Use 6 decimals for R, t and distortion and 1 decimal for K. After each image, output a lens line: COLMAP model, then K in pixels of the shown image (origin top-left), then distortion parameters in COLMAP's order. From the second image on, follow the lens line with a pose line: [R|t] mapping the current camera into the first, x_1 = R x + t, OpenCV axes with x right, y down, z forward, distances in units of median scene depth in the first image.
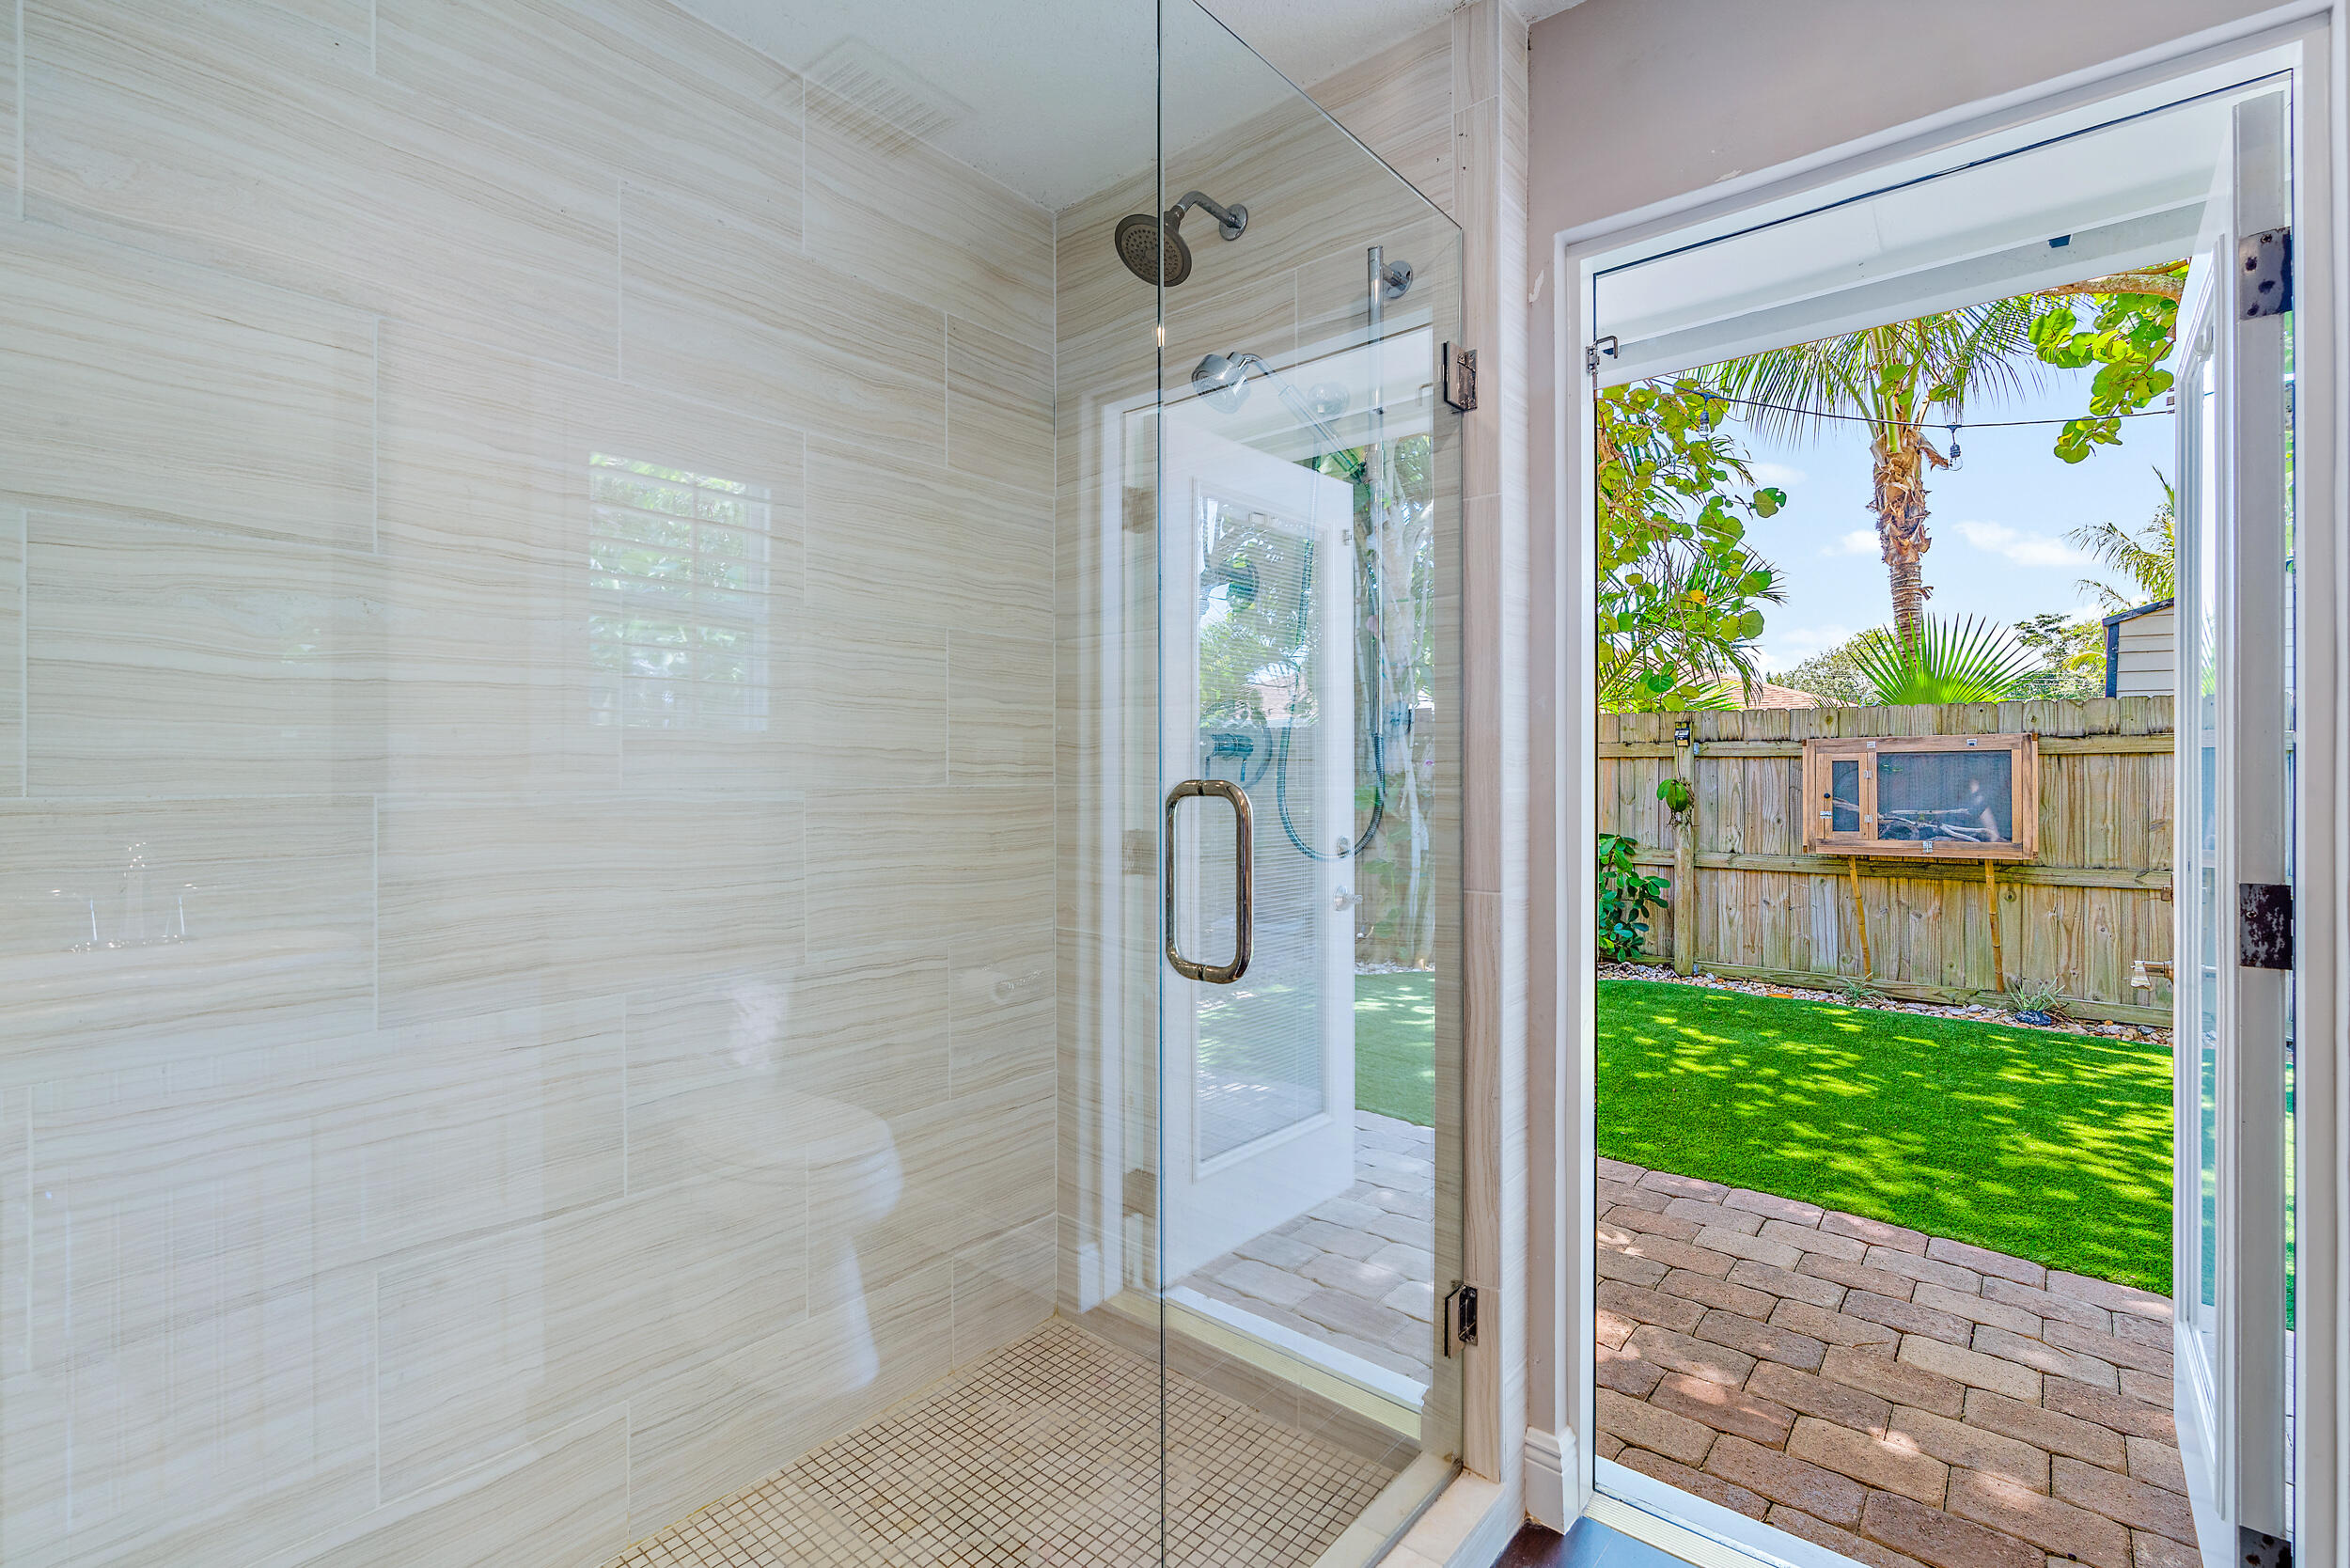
lens RADIAL K [[1069.7, 0, 1162.0], [0, 1069.7, 777.0], [0, 0, 1]] dist [-0.005266, 0.001522]
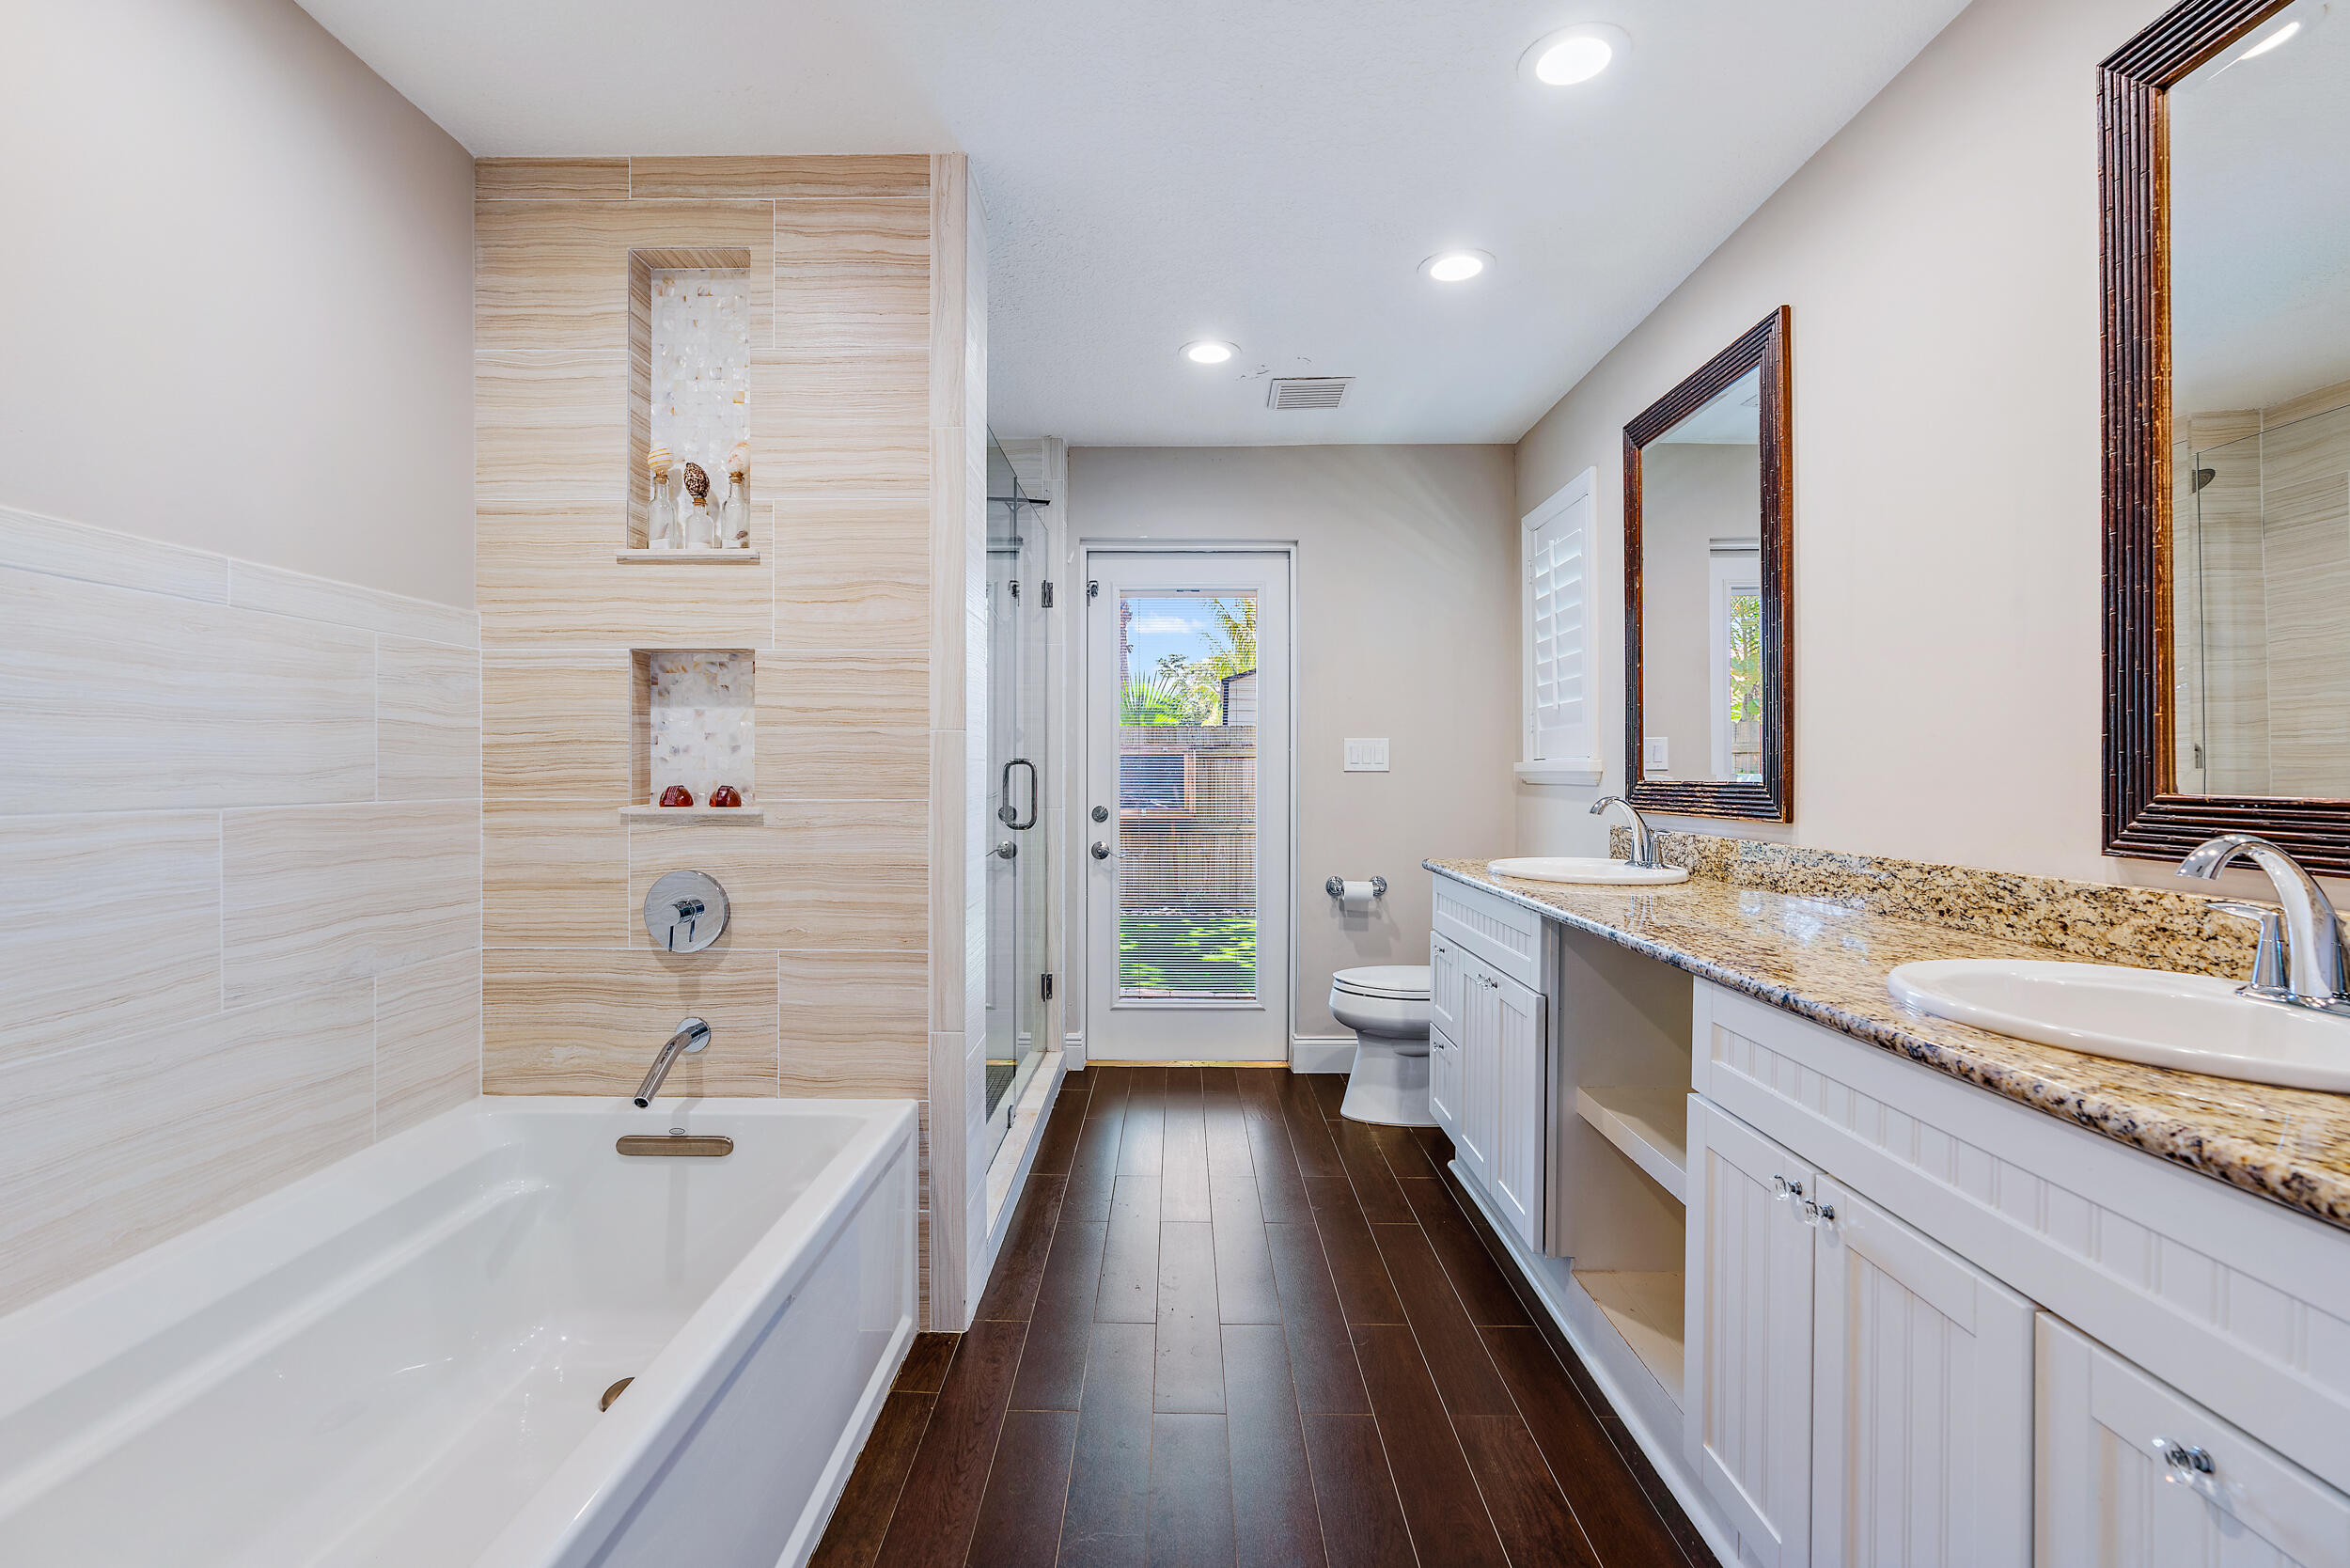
lens RADIAL K [[1069.7, 0, 1162.0], [0, 1069.7, 777.0], [0, 0, 1]] dist [-0.005266, 0.001522]
pose [[0.768744, -0.011791, 0.639447, -0.327247], [0.006017, 0.999919, 0.011203, -0.008976], [-0.639528, -0.004765, 0.768753, -0.296098]]
